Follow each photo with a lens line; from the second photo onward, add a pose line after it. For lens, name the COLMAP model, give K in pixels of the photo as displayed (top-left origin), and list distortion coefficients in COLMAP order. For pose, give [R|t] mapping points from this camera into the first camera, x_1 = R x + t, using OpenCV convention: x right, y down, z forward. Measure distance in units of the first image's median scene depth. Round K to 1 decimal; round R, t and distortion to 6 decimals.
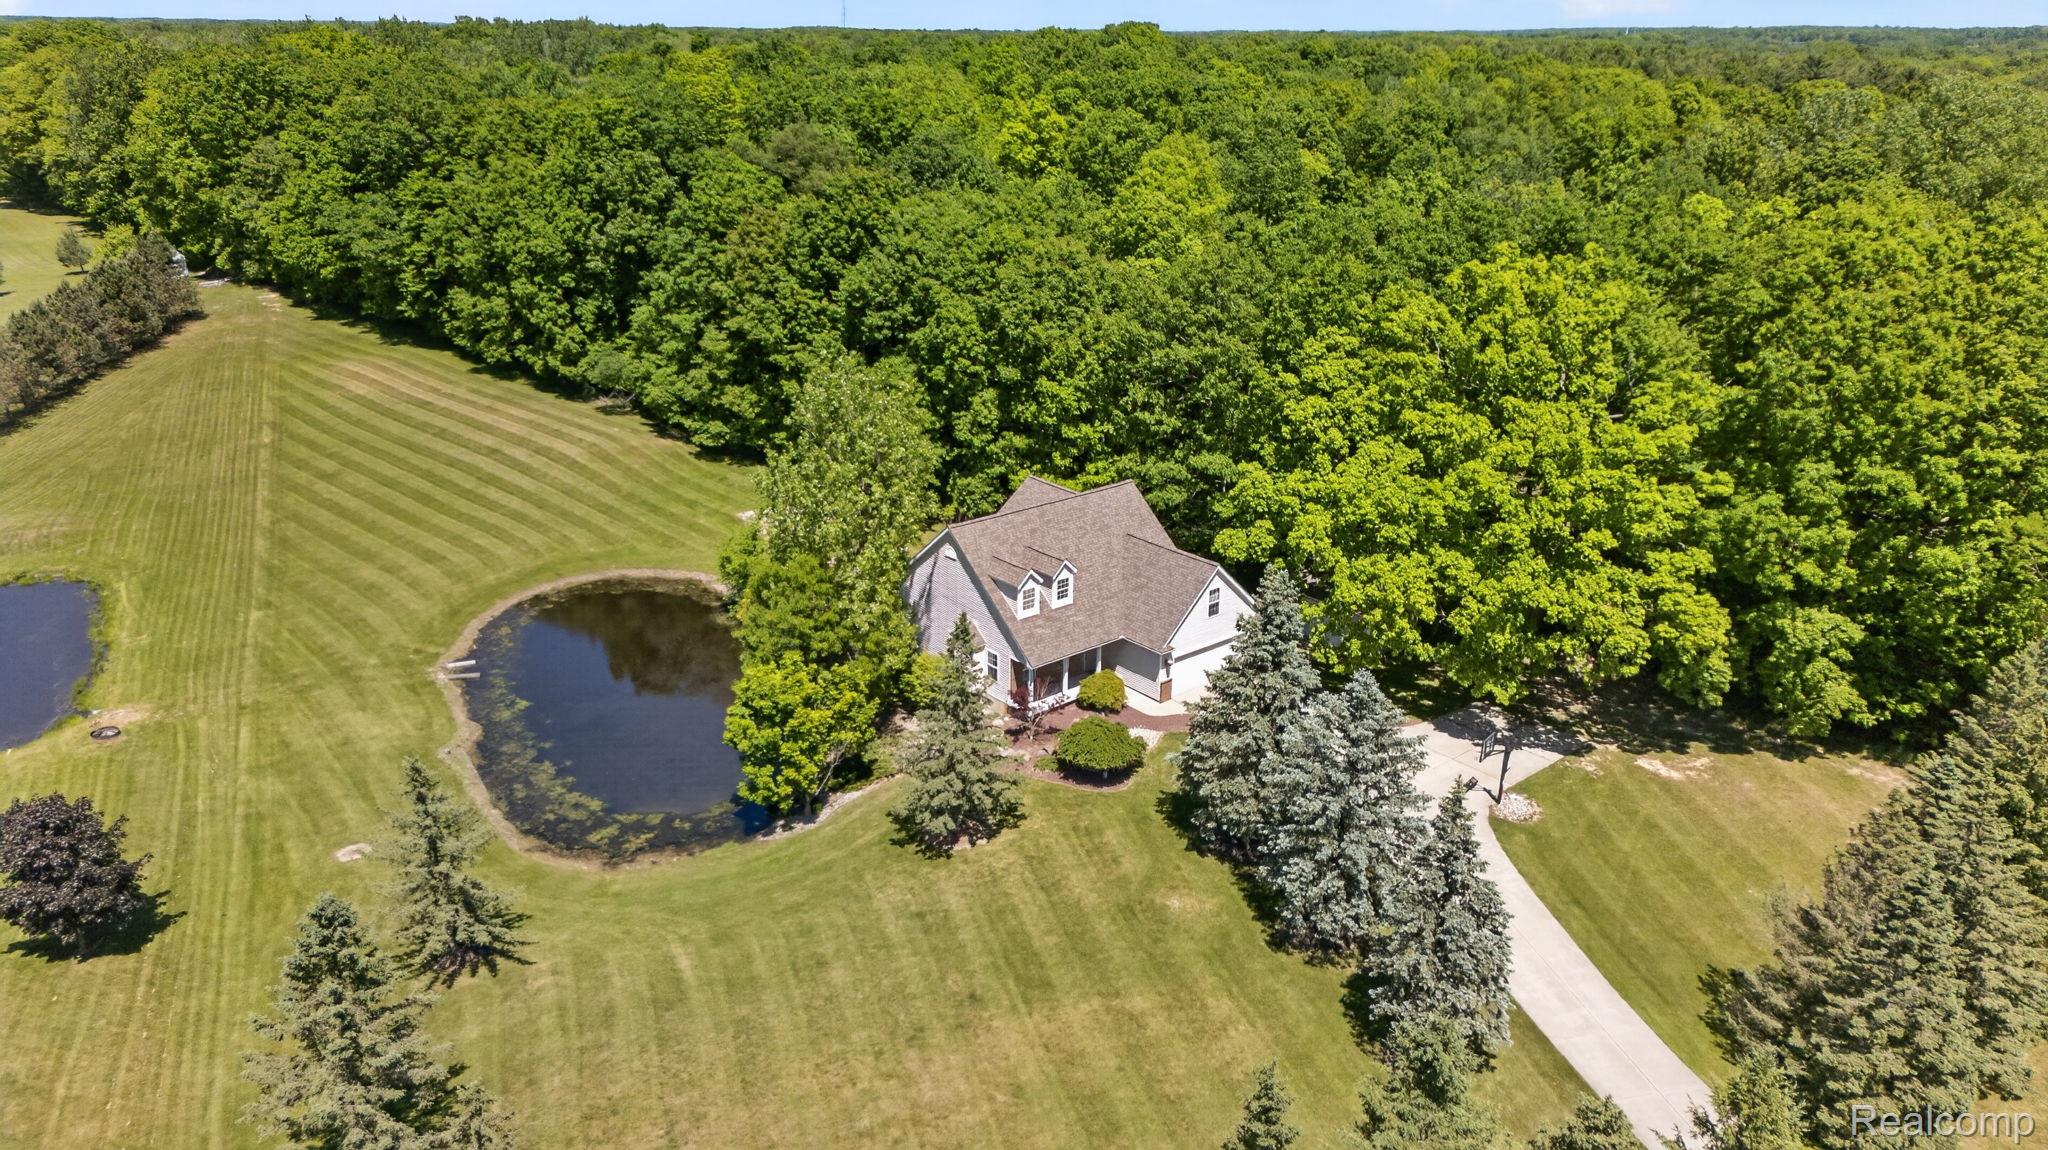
lens RADIAL K [[1443.2, 0, 1028.5], [0, 1443.2, 577.3], [0, 0, 1]] dist [0.042028, -0.022220]
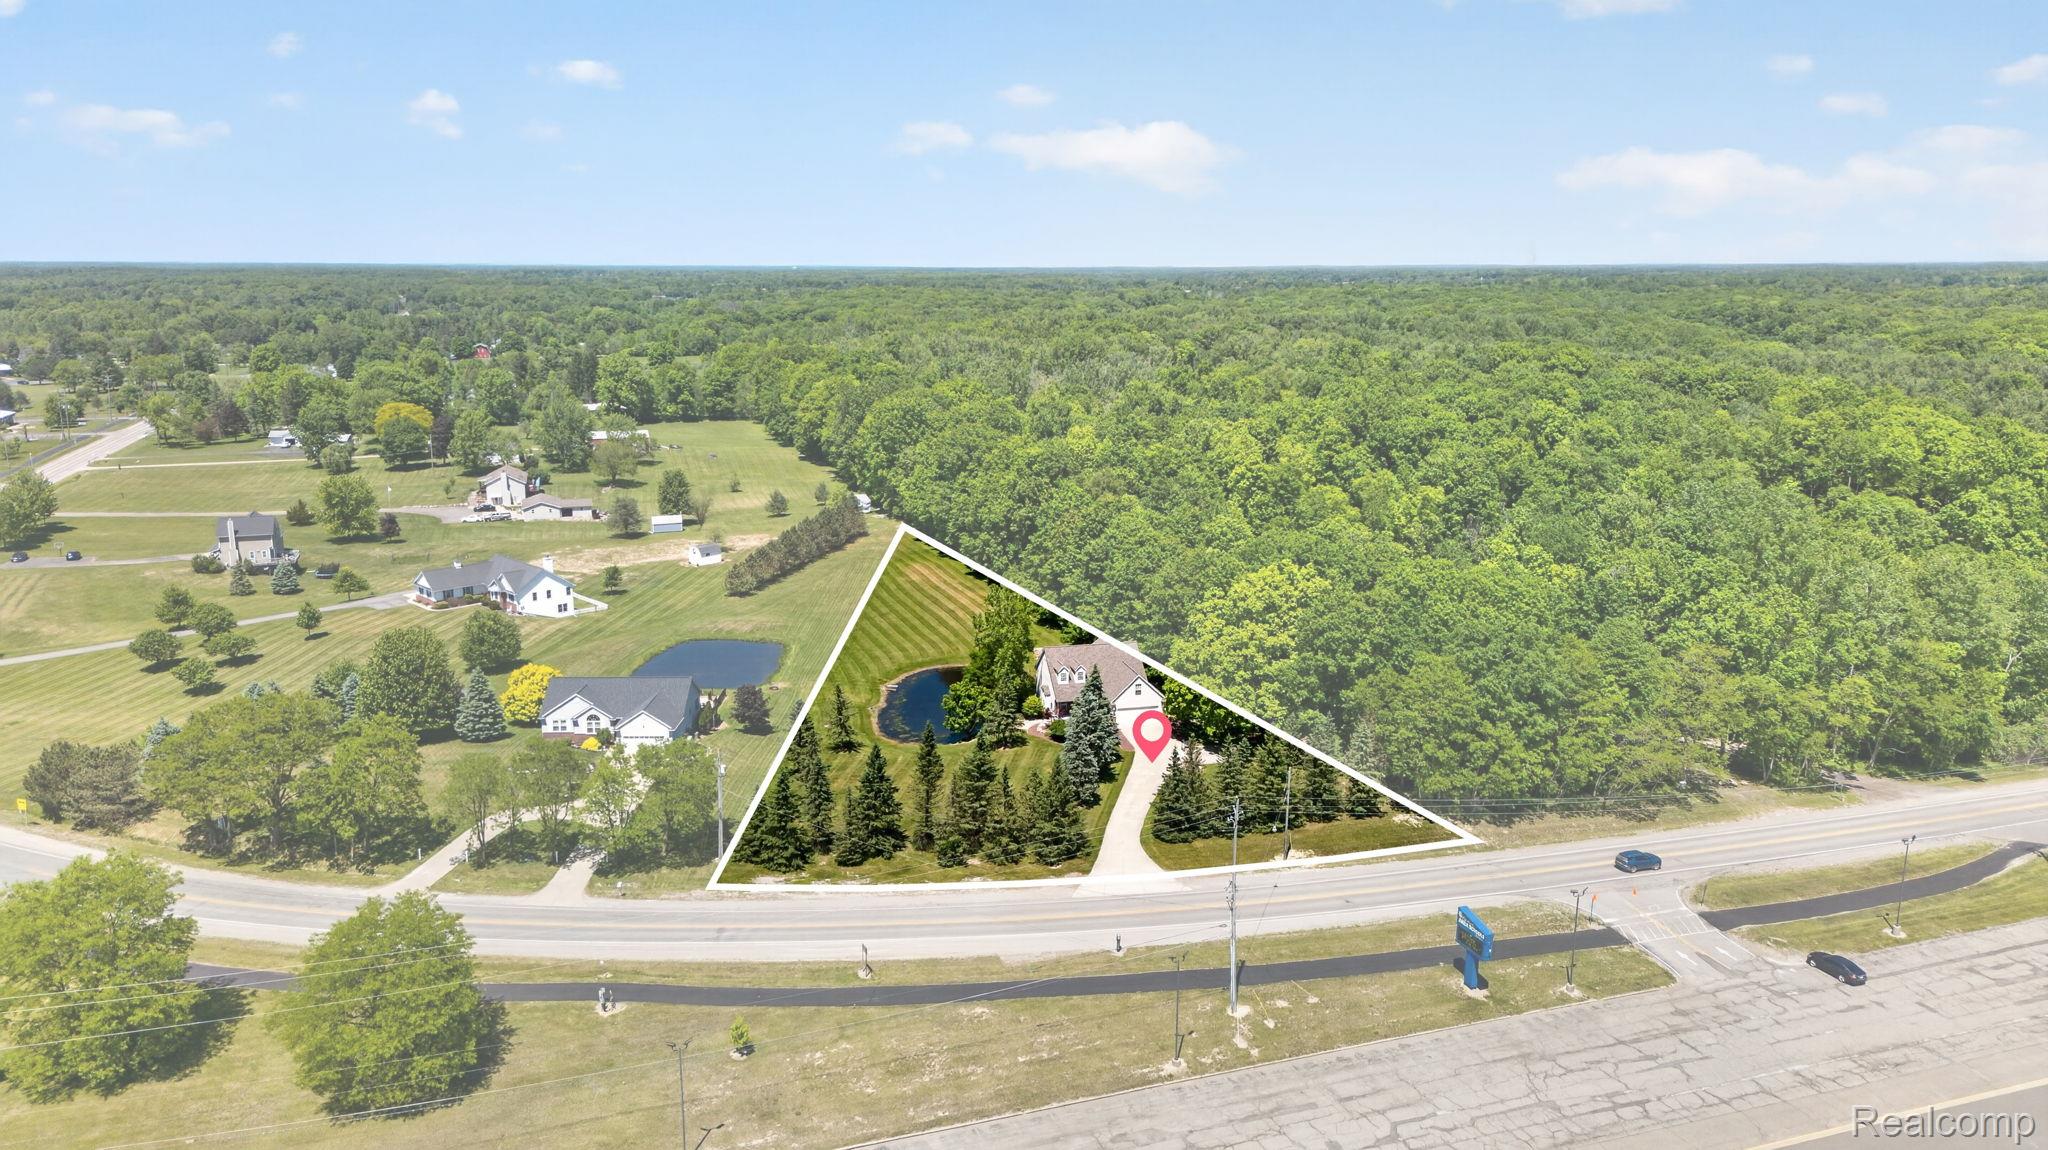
lens RADIAL K [[1443.2, 0, 1024.8], [0, 1443.2, 573.0], [0, 0, 1]] dist [0.042028, -0.022220]
pose [[0.896055, 0.086500, -0.435435, 0.600244], [-0.151572, 0.981505, -0.116934, 0.083024], [0.417267, 0.170779, 0.892593, -0.799968]]
